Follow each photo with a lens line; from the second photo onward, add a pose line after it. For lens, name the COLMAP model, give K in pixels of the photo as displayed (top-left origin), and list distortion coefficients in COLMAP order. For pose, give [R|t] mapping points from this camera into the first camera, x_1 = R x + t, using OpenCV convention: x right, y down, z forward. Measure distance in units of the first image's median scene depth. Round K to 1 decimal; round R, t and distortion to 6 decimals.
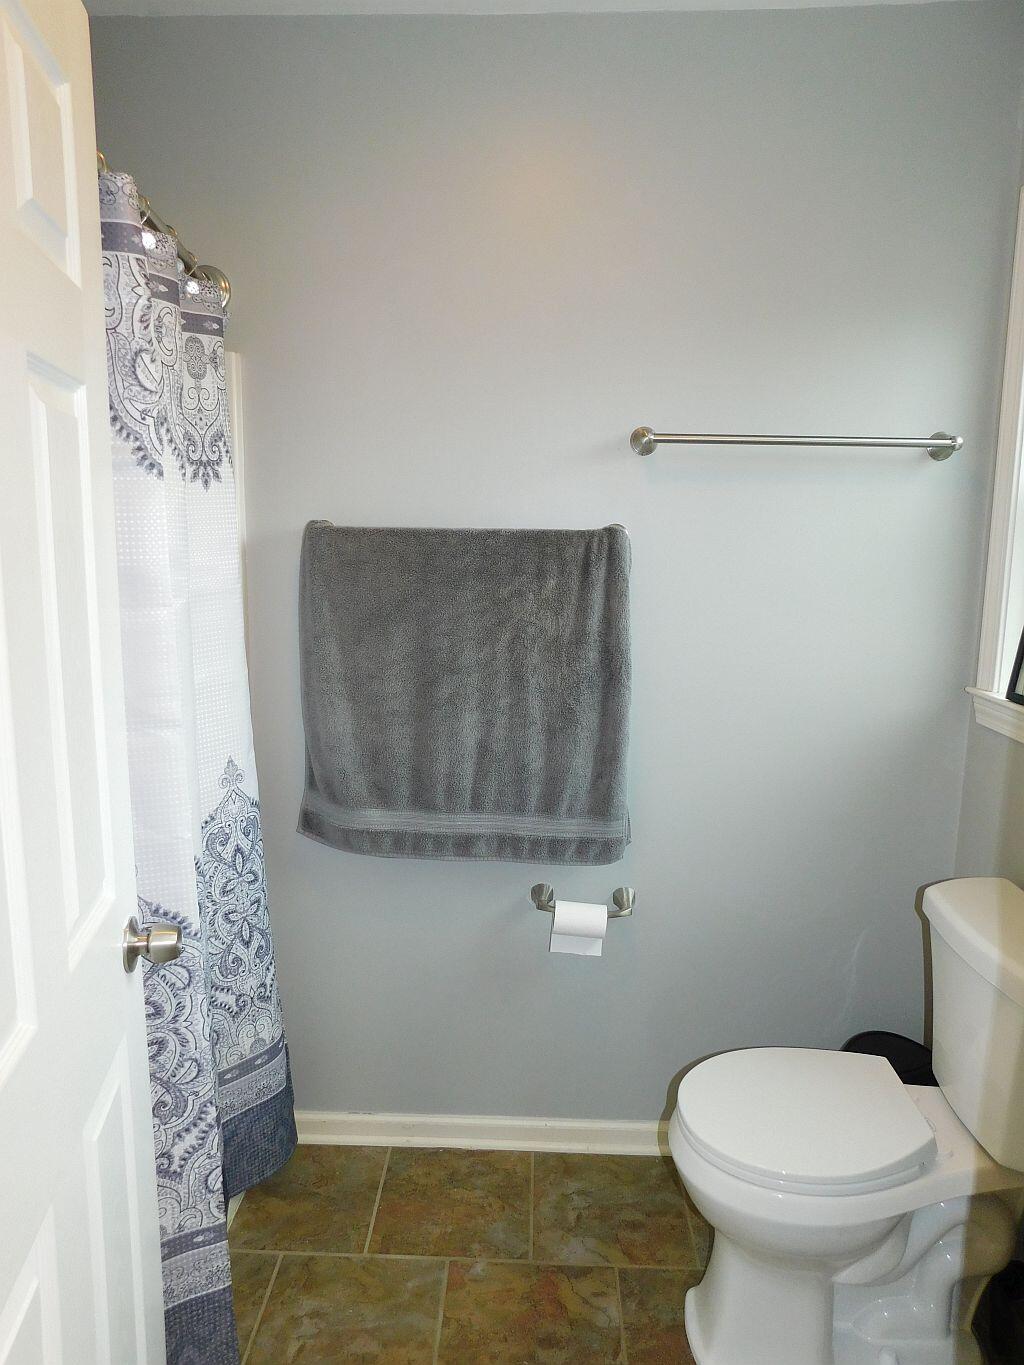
lens RADIAL K [[903.4, 0, 512.0], [0, 903.4, 682.5], [0, 0, 1]] dist [-0.060053, 0.045052]
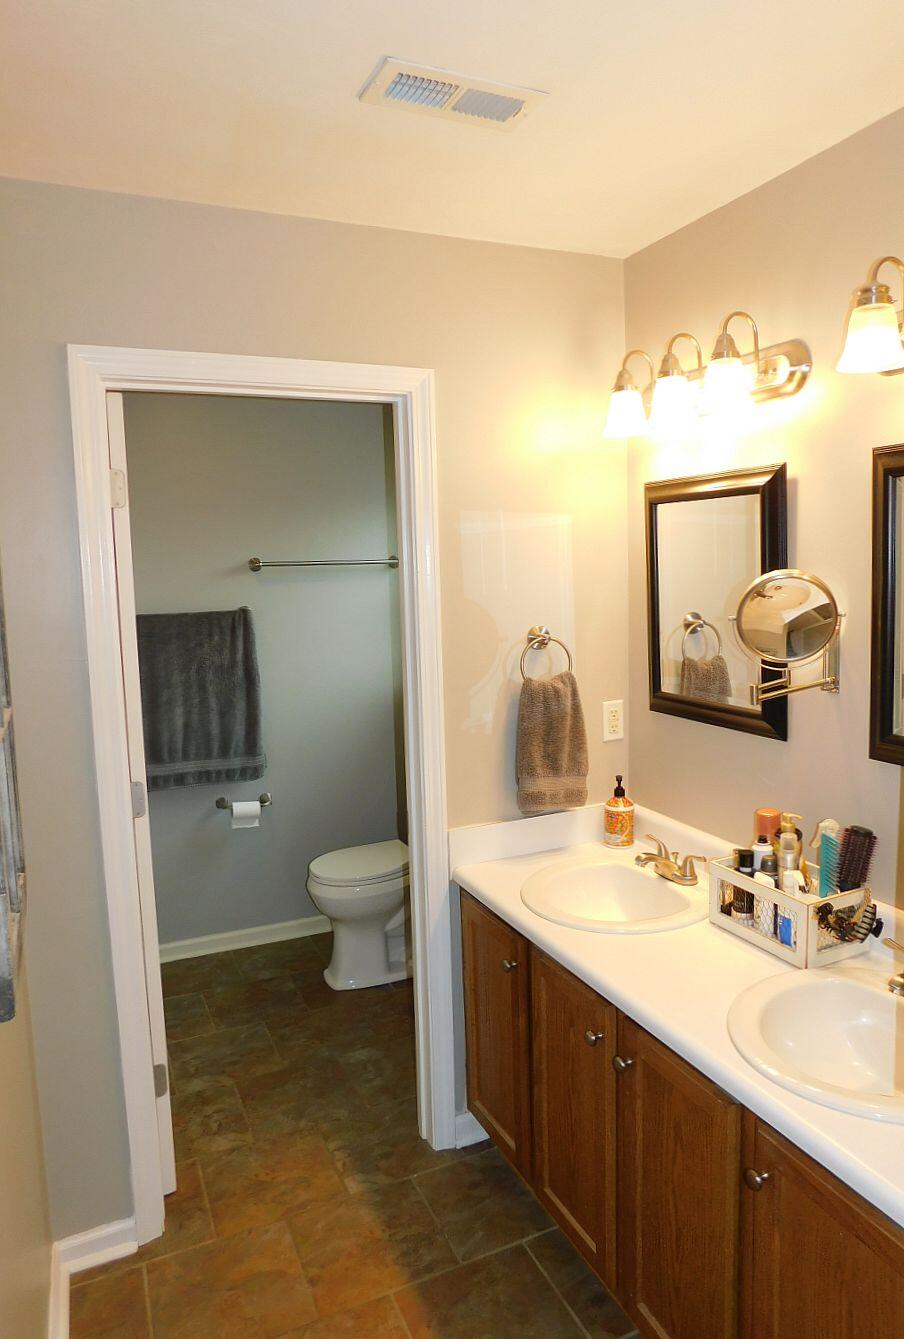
lens RADIAL K [[873.3, 0, 452.0], [0, 873.3, 669.5], [0, 0, 1]] dist [0.000776, 0.000122]
pose [[0.895161, -0.084554, 0.437649, -0.331421], [0.113416, 0.992735, -0.040185, 0.092576], [-0.431072, 0.085608, 0.898247, -0.922180]]
